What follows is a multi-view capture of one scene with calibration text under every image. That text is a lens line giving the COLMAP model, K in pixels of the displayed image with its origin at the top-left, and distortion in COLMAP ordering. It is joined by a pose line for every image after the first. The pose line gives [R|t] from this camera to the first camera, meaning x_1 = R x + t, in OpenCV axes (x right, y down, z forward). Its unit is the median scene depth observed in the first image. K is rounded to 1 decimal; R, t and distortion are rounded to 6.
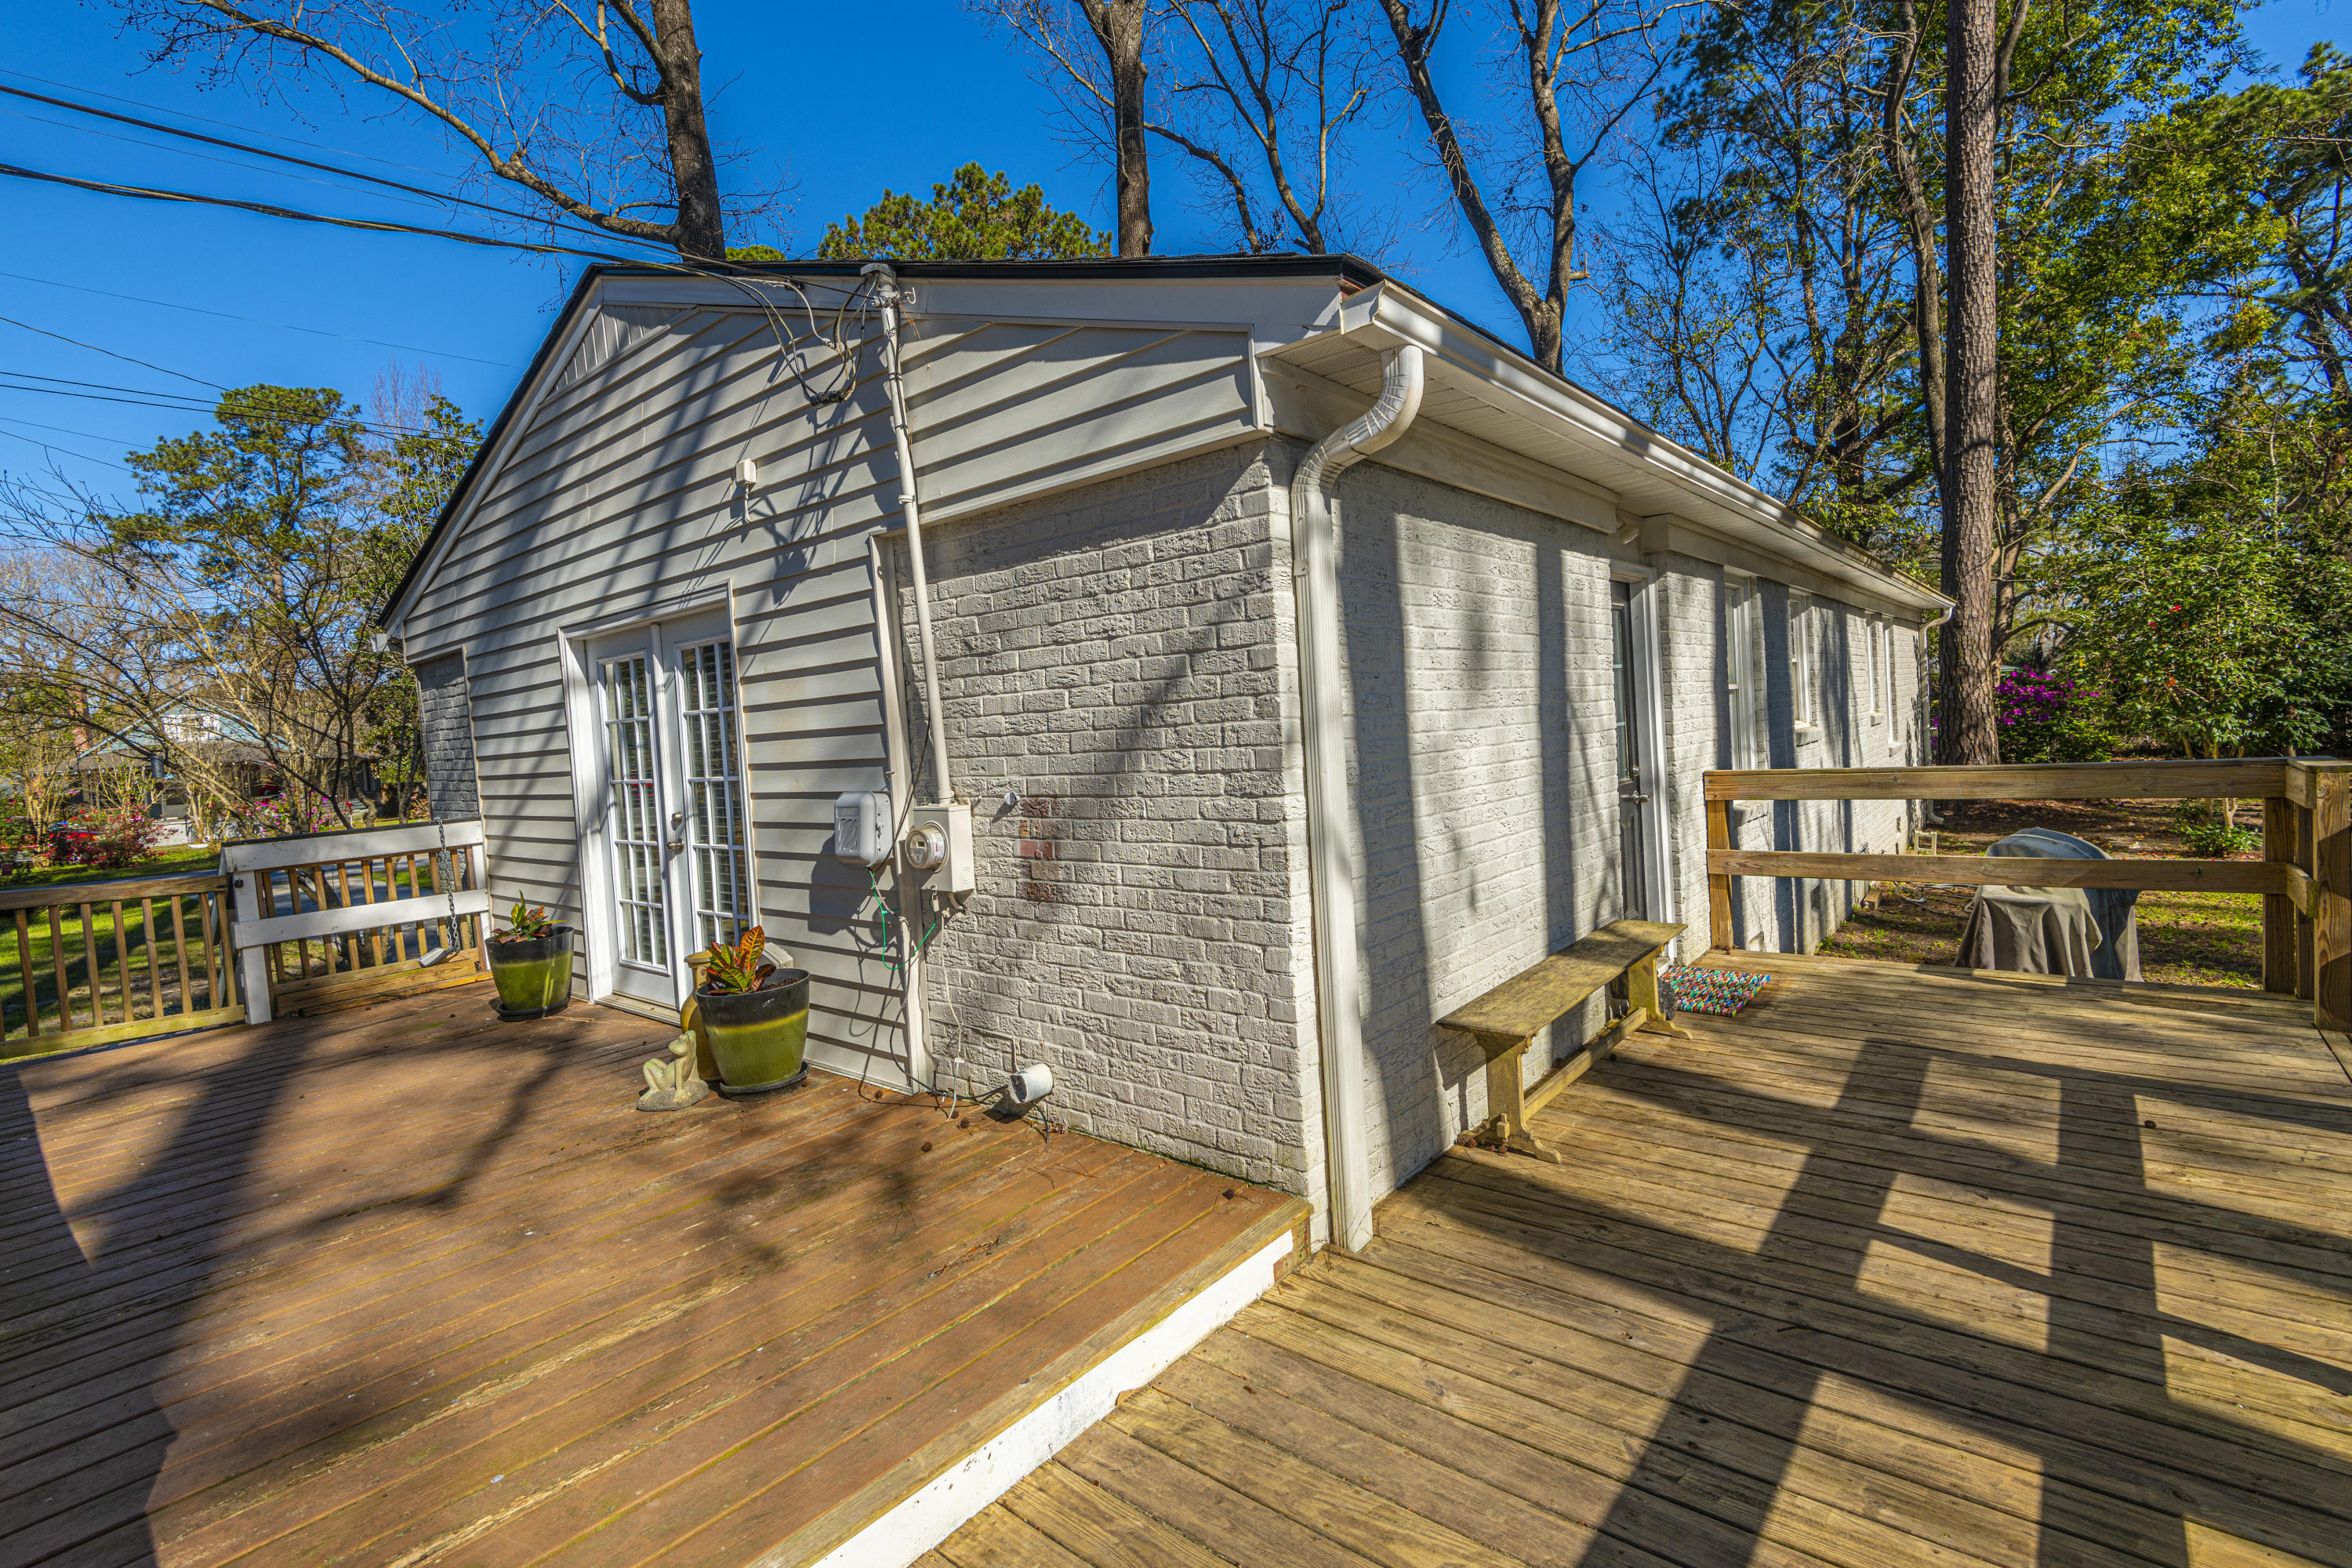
lens RADIAL K [[1056.9, 0, 1190.6], [0, 1056.9, 763.1], [0, 0, 1]] dist [0.023014, -0.013664]
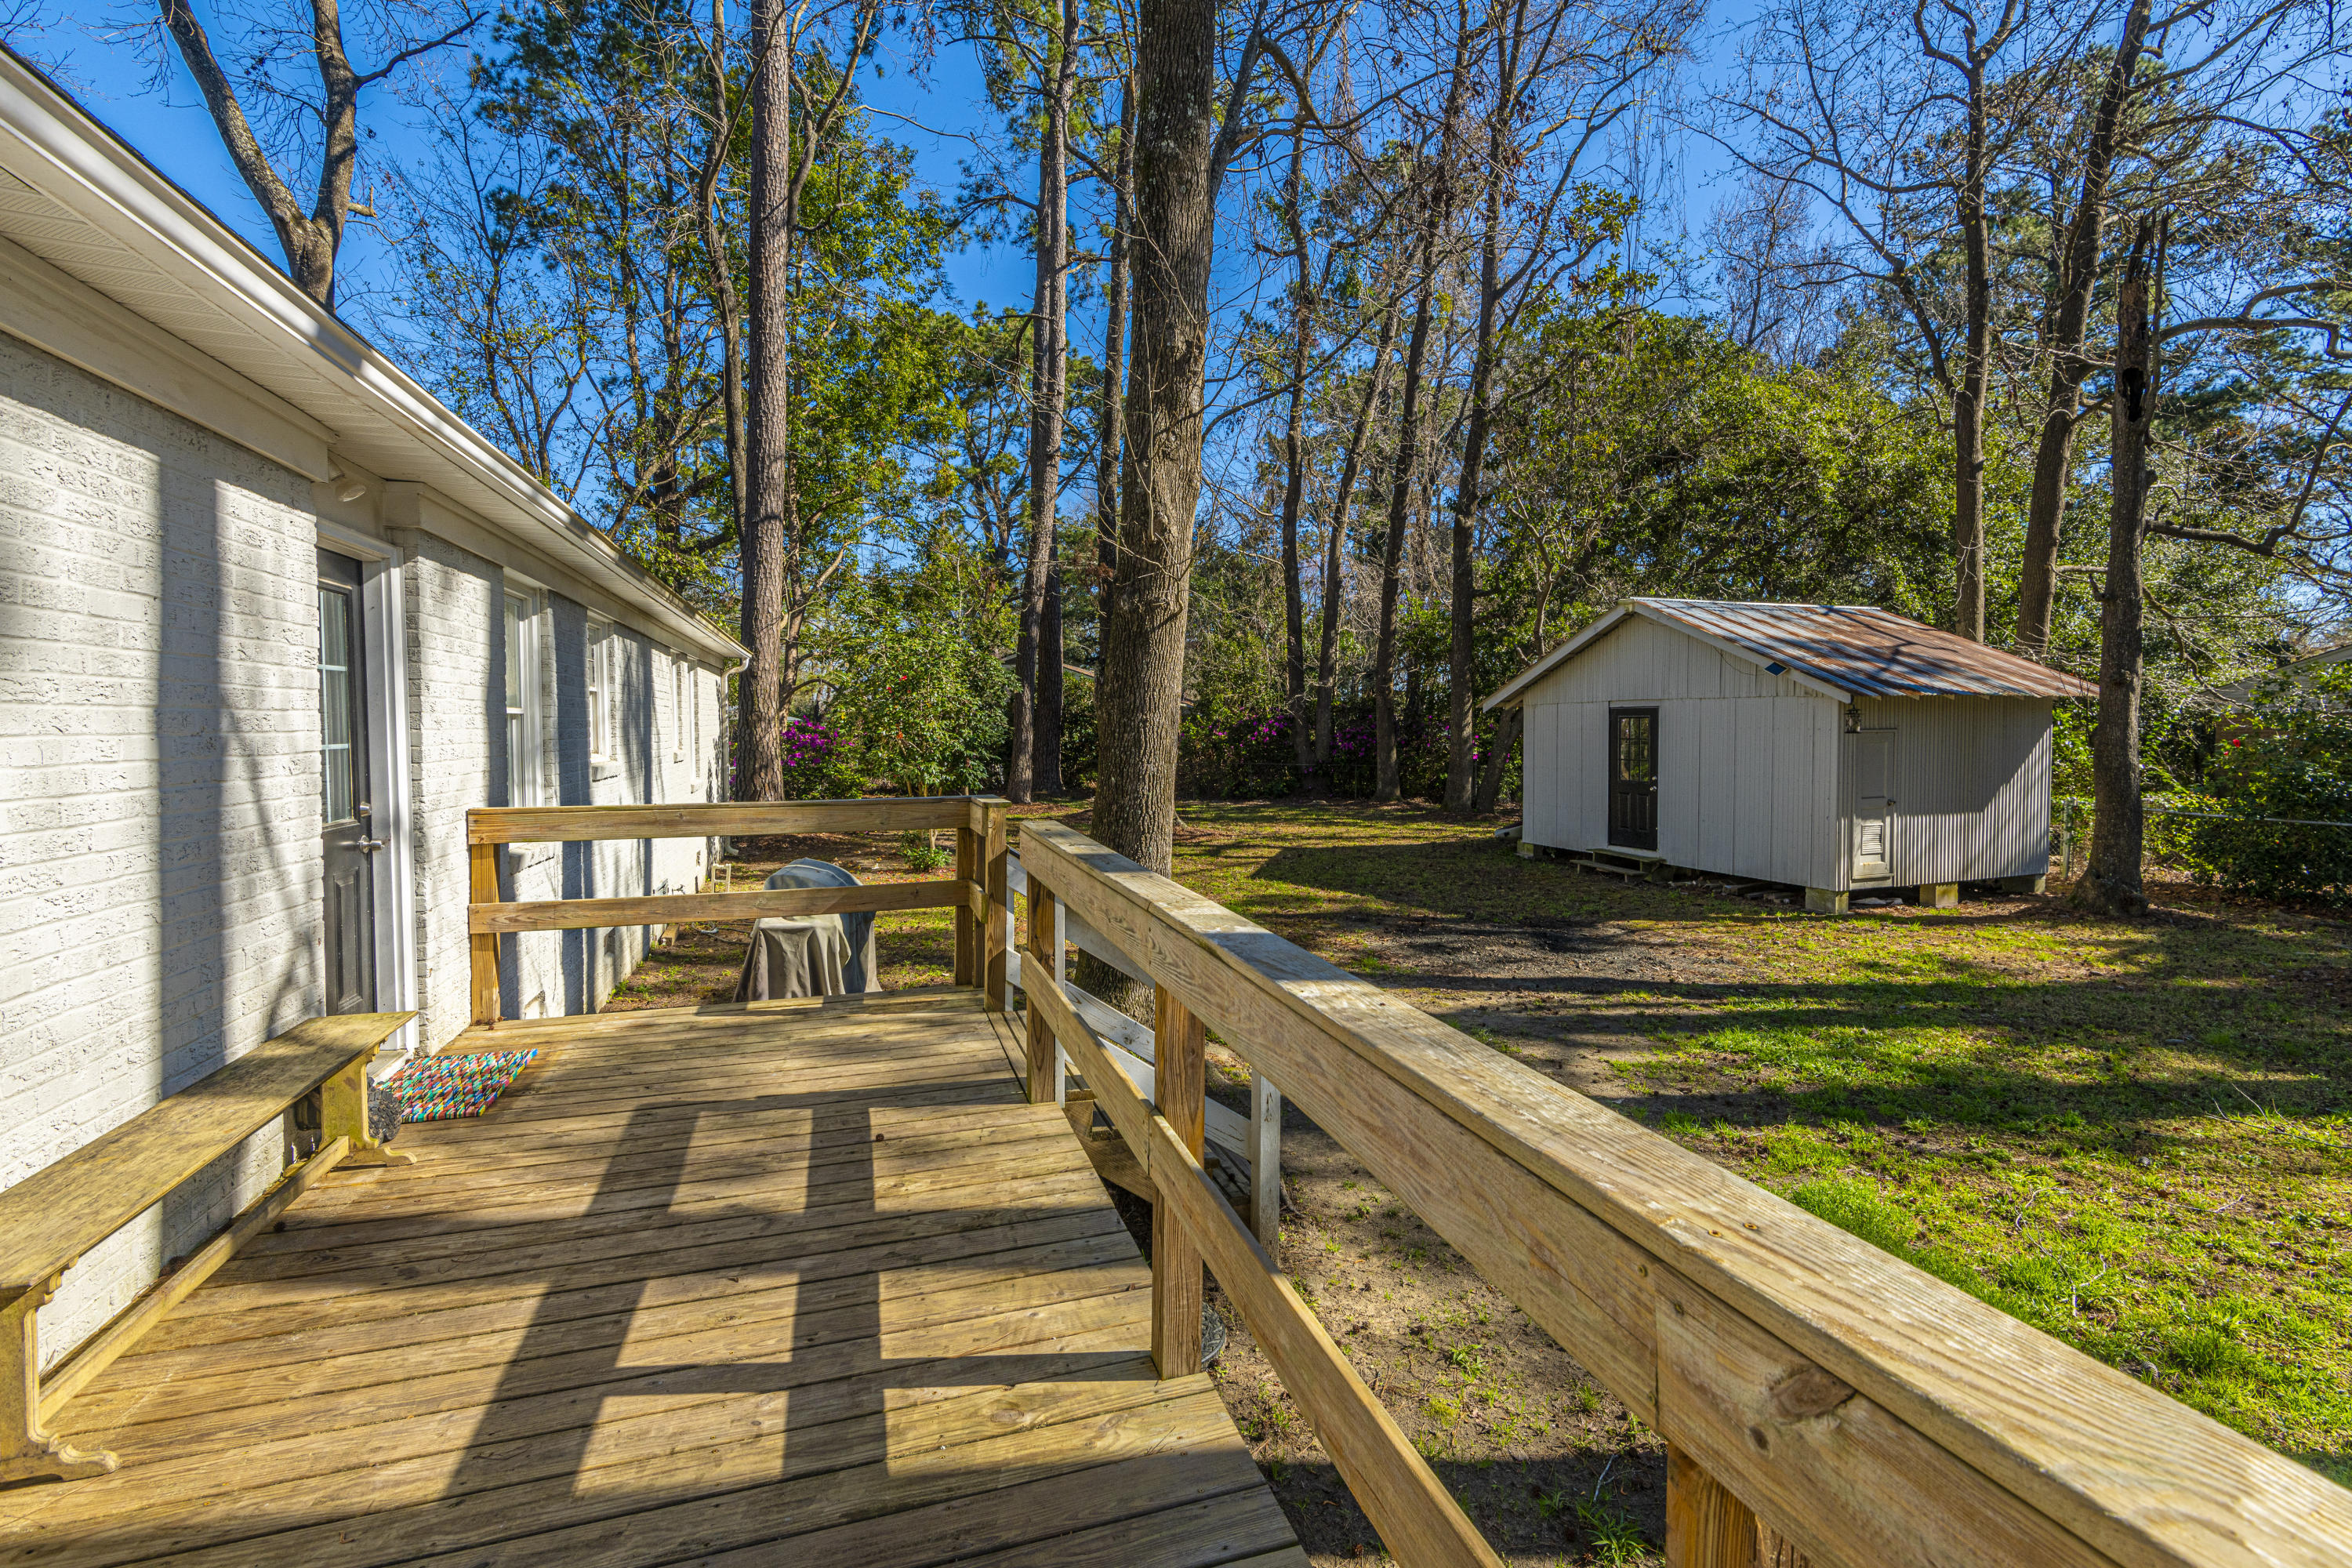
lens RADIAL K [[1056.9, 0, 1179.9], [0, 1056.9, 762.5], [0, 0, 1]] dist [0.023014, -0.013664]
pose [[0.538172, 0.031784, 0.842236, 0.096933], [-0.002393, 0.999342, -0.036184, 0.000184], [-0.842832, 0.017458, 0.537894, 0.105864]]
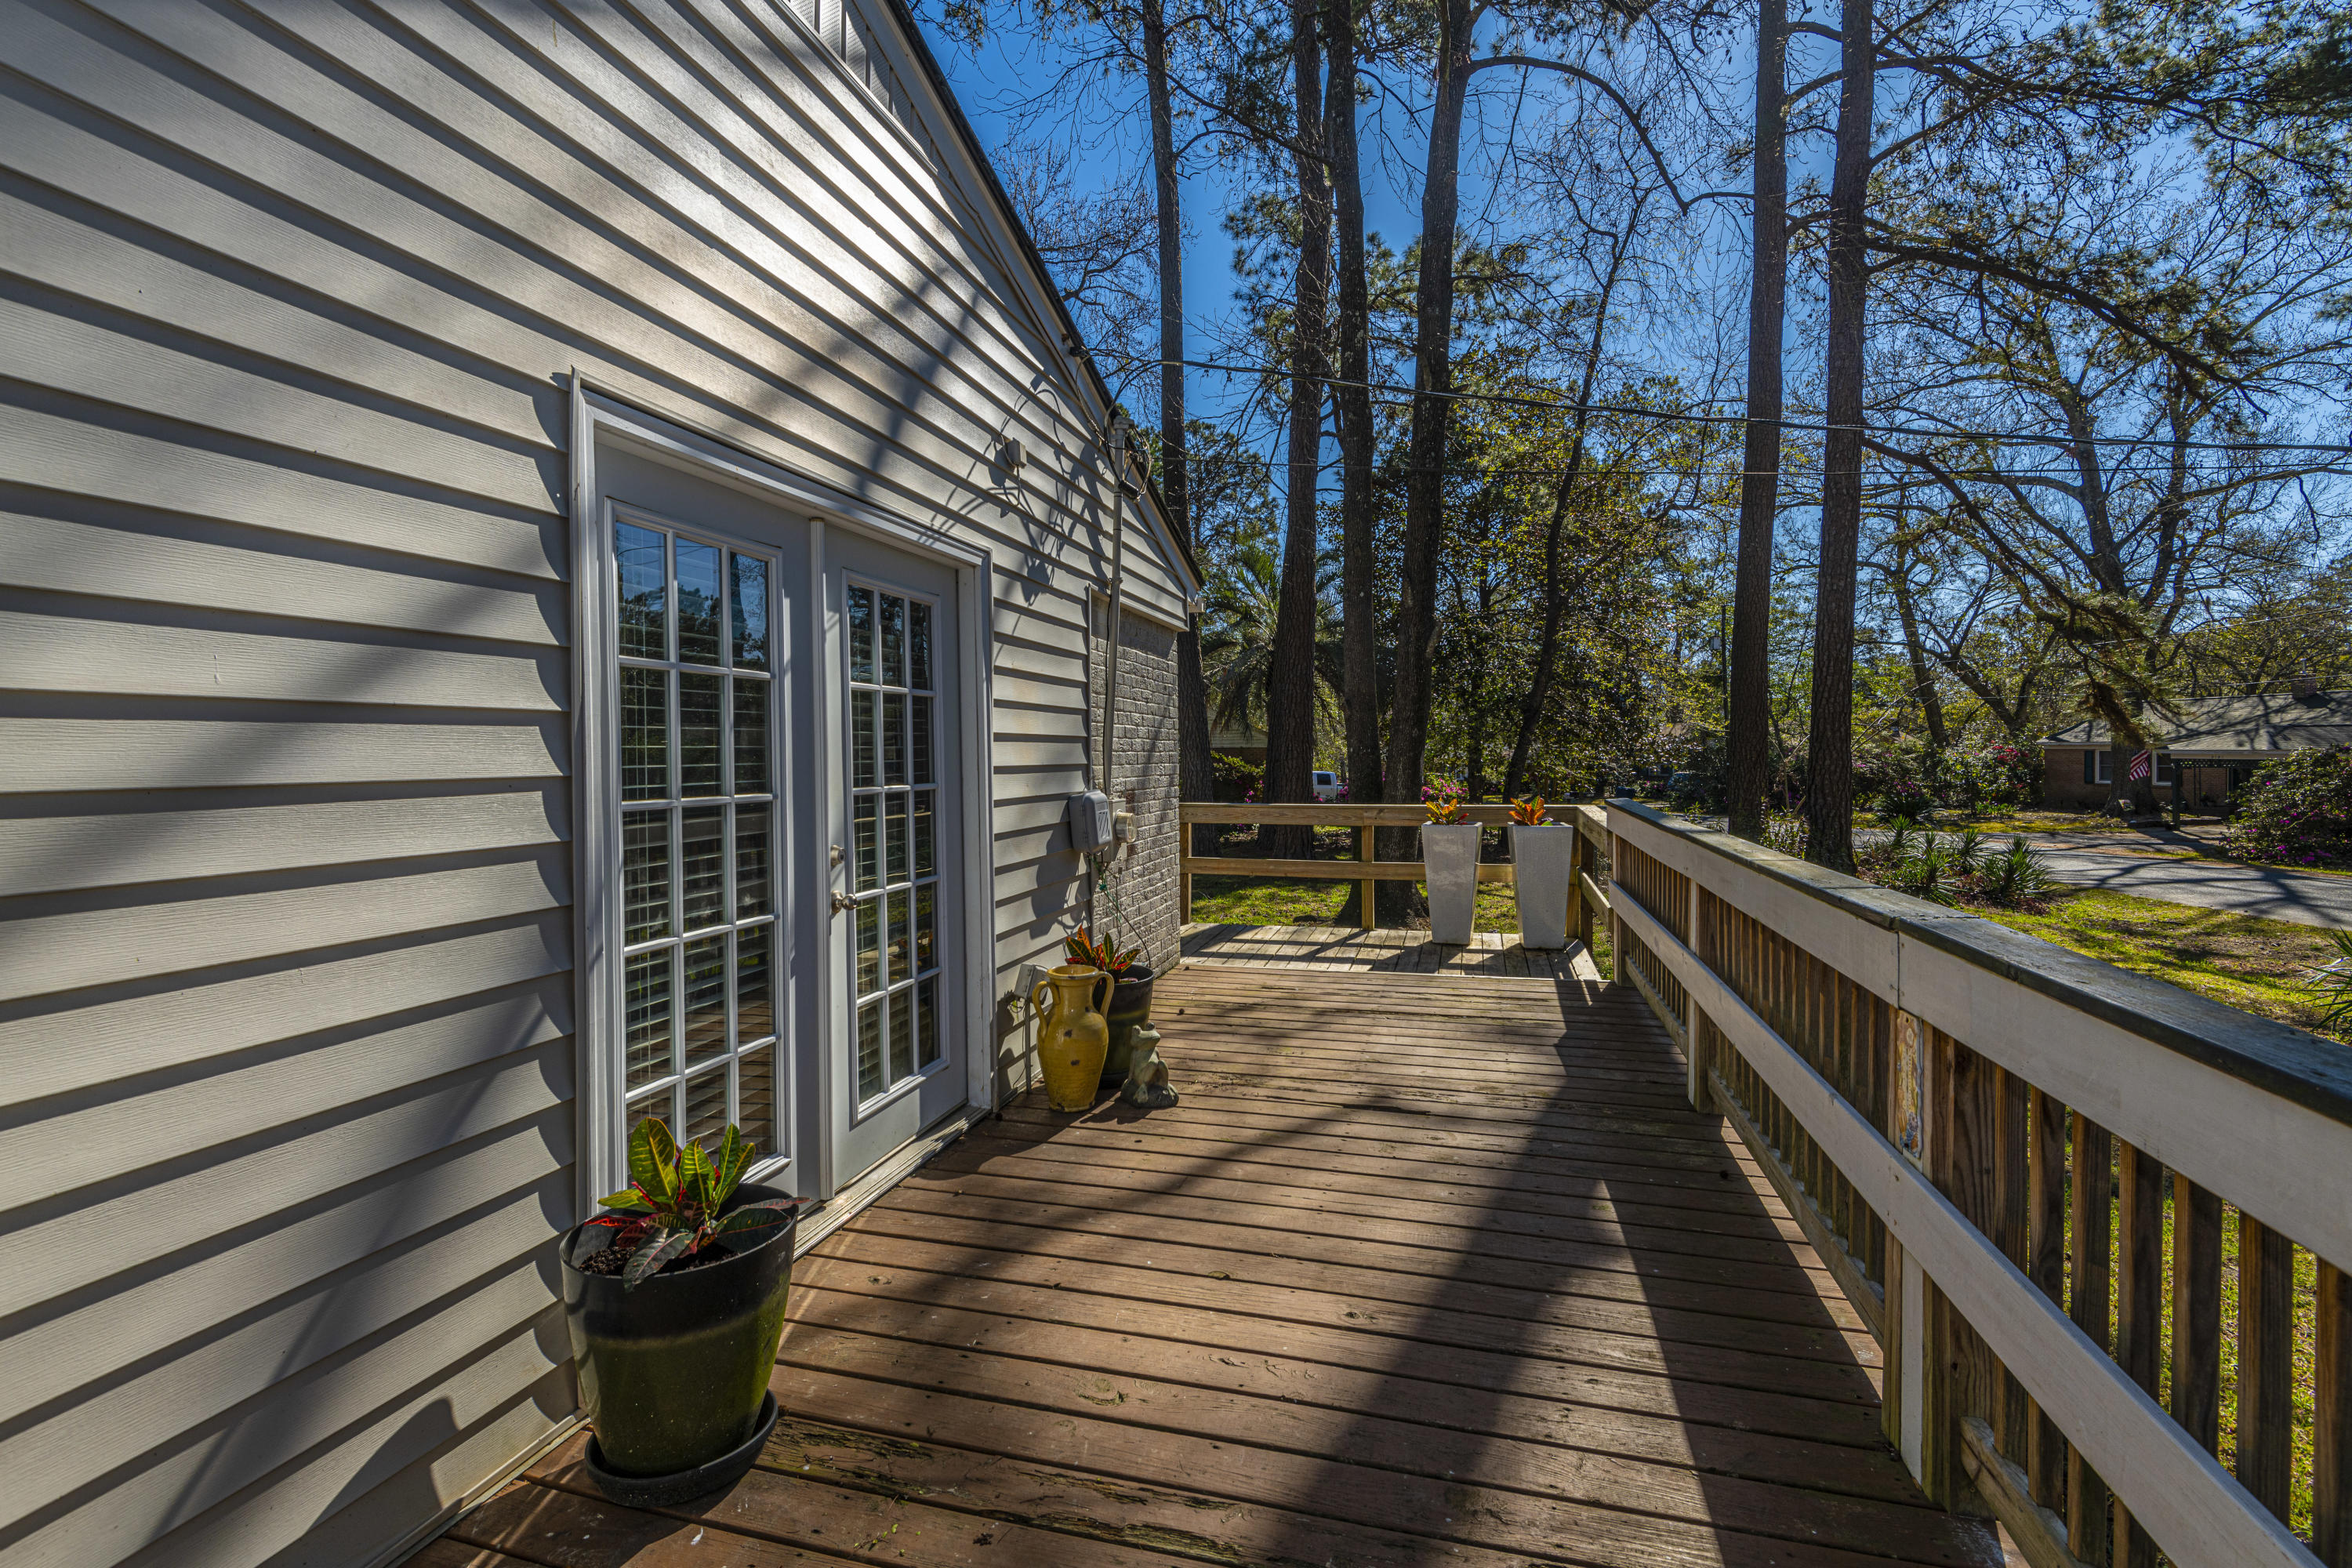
lens RADIAL K [[1056.9, 0, 1169.5], [0, 1056.9, 779.5], [0, 0, 1]] dist [0.023014, -0.013664]
pose [[-0.405954, 0.042397, 0.912910, -1.114082], [0.068236, 0.997541, -0.015985, 0.030025], [-0.911343, 0.055804, -0.407849, 1.087984]]
